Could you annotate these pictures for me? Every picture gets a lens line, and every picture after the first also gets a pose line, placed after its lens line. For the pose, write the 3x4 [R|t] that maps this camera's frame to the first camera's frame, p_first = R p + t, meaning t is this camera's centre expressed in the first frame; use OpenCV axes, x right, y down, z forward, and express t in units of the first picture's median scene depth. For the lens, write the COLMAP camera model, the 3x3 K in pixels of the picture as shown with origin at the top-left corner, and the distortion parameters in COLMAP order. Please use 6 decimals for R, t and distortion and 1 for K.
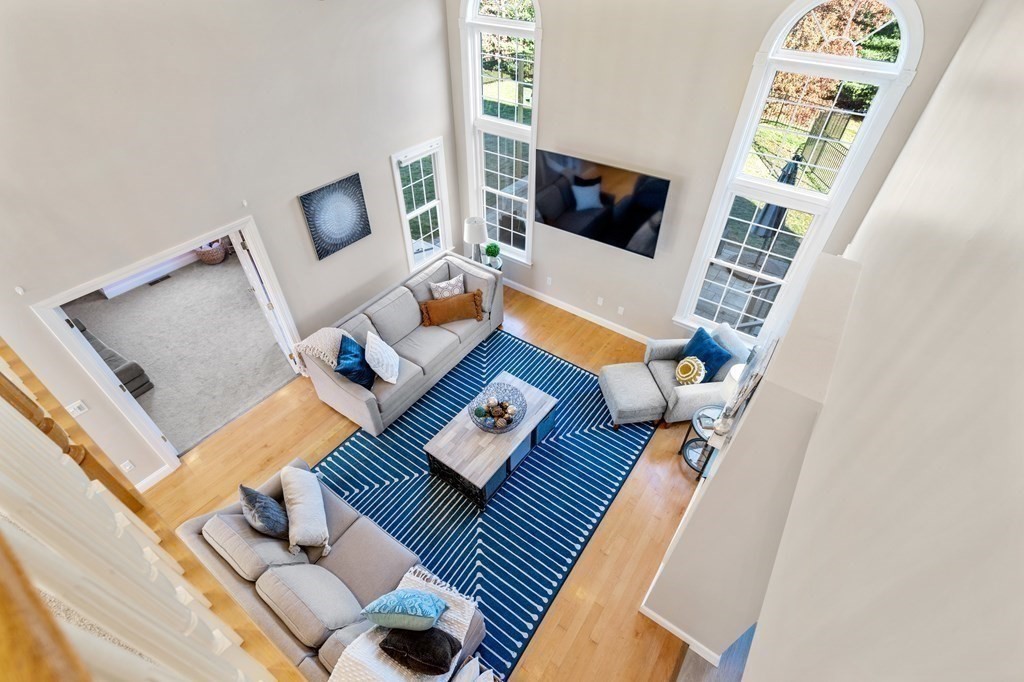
lens RADIAL K [[467.3, 0, 512.0], [0, 467.3, 341.0], [0, 0, 1]] dist [-0.000071, -0.000031]
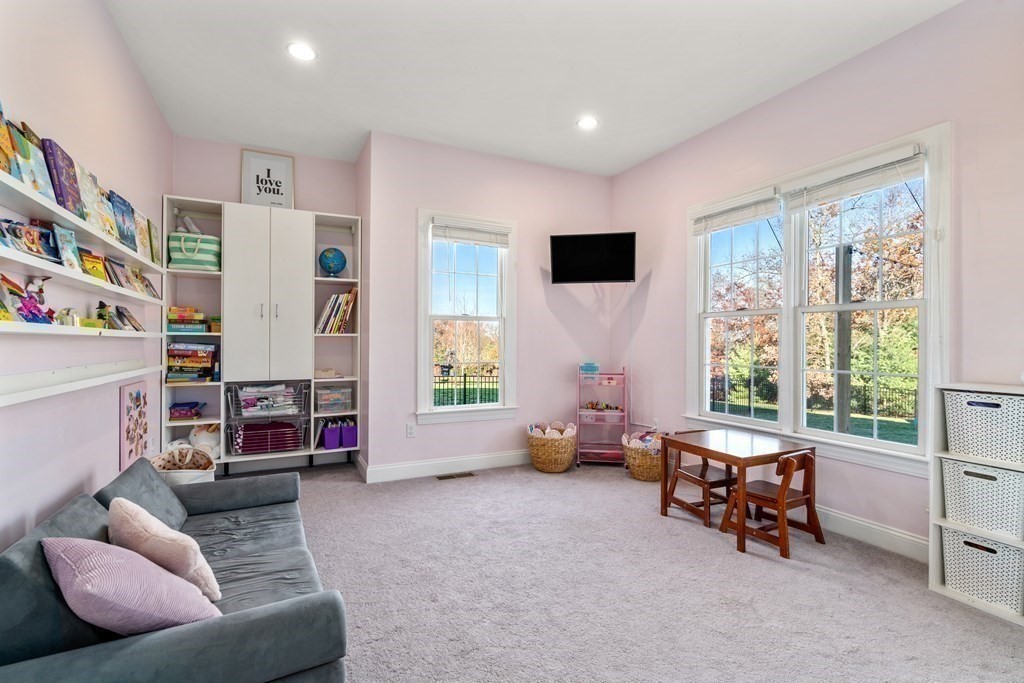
lens RADIAL K [[467.3, 0, 512.0], [0, 467.3, 341.5], [0, 0, 1]] dist [-0.000071, -0.000031]
pose [[0.883593, -0.005948, -0.468217, -0.479714], [-0.310919, 0.740224, -0.596152, 0.050417], [0.350131, 0.672334, 0.652208, 0.614840]]
